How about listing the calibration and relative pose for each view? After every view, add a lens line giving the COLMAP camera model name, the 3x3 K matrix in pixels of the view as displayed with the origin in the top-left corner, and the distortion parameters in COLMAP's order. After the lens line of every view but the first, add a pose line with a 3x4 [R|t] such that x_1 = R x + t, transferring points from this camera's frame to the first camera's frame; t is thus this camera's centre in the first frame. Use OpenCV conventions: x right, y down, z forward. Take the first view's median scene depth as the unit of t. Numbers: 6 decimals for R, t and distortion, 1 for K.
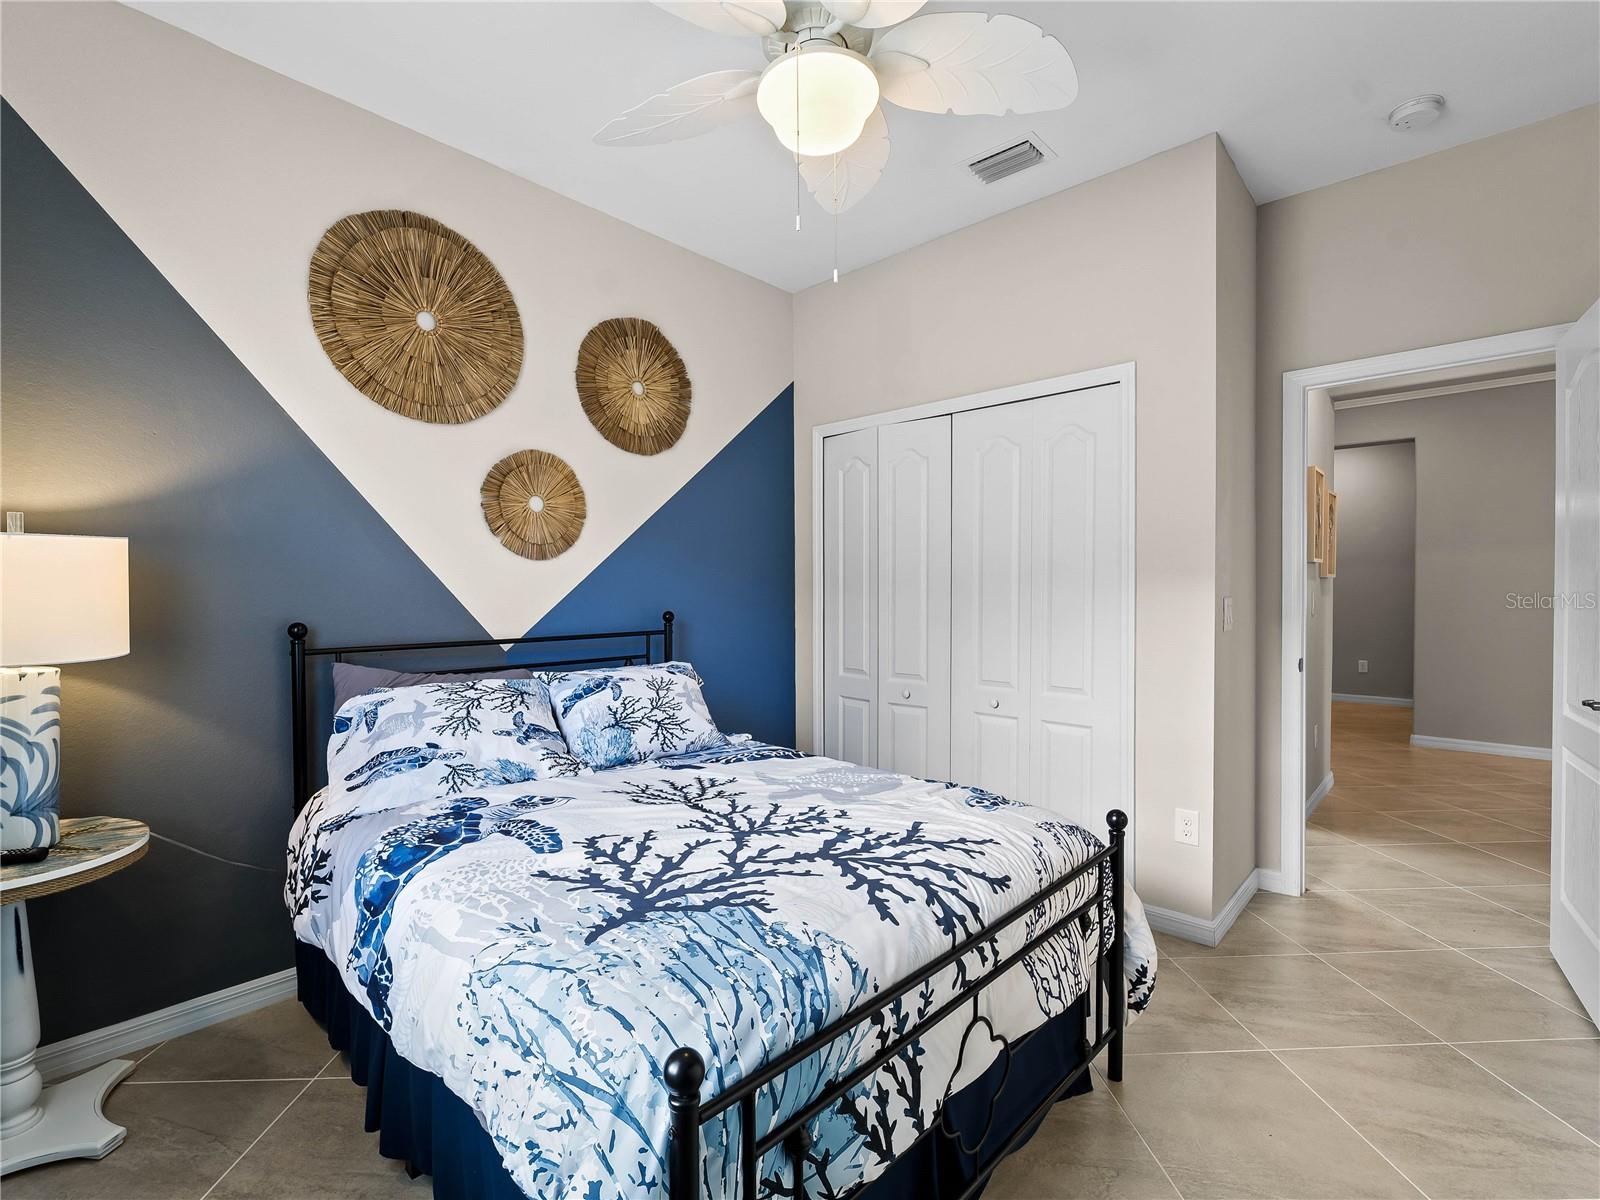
lens RADIAL K [[736.5, 0, 796.8], [0, 736.5, 601.5], [0, 0, 1]] dist [-0.003806, 0.000186]
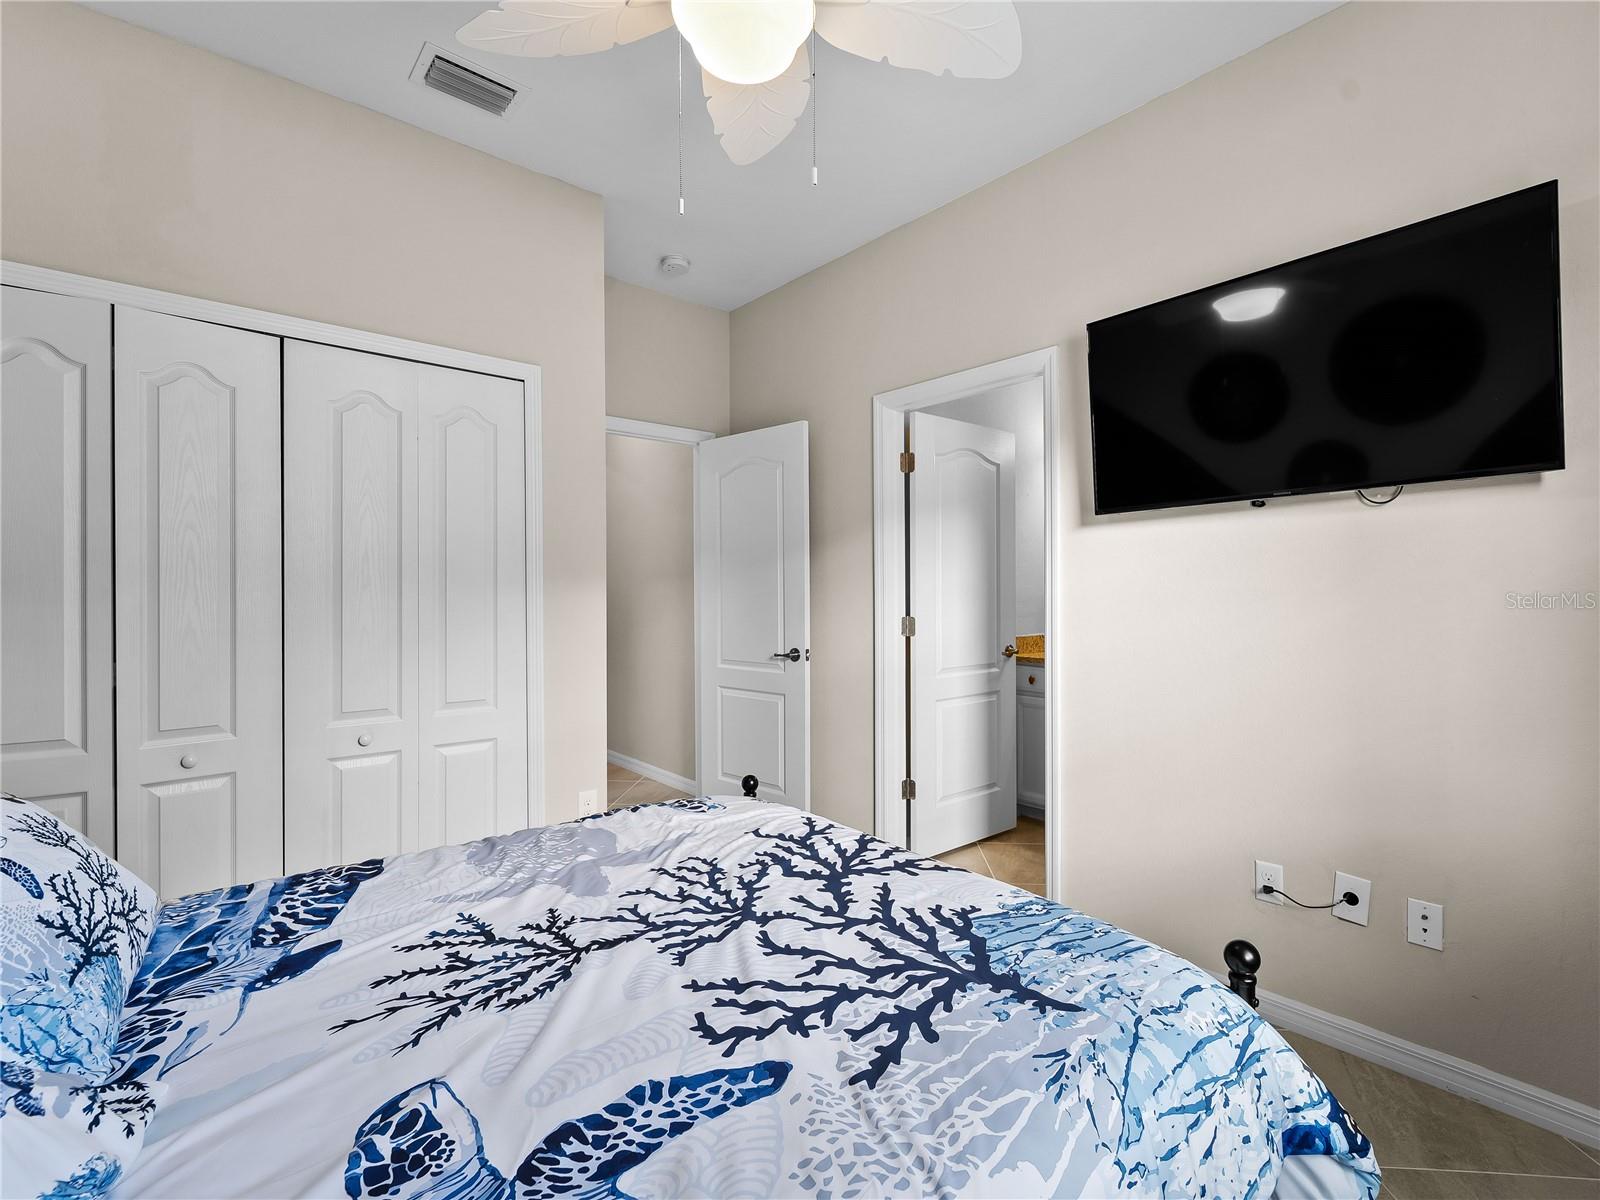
lens RADIAL K [[736.5, 0, 796.3], [0, 736.5, 591.6], [0, 0, 1]] dist [-0.003806, 0.000186]
pose [[0.111639, 0.000288, 0.993749, -0.852474], [0.016071, 0.999869, -0.002095, -0.012808], [-0.993619, 0.016204, 0.111620, 0.900214]]
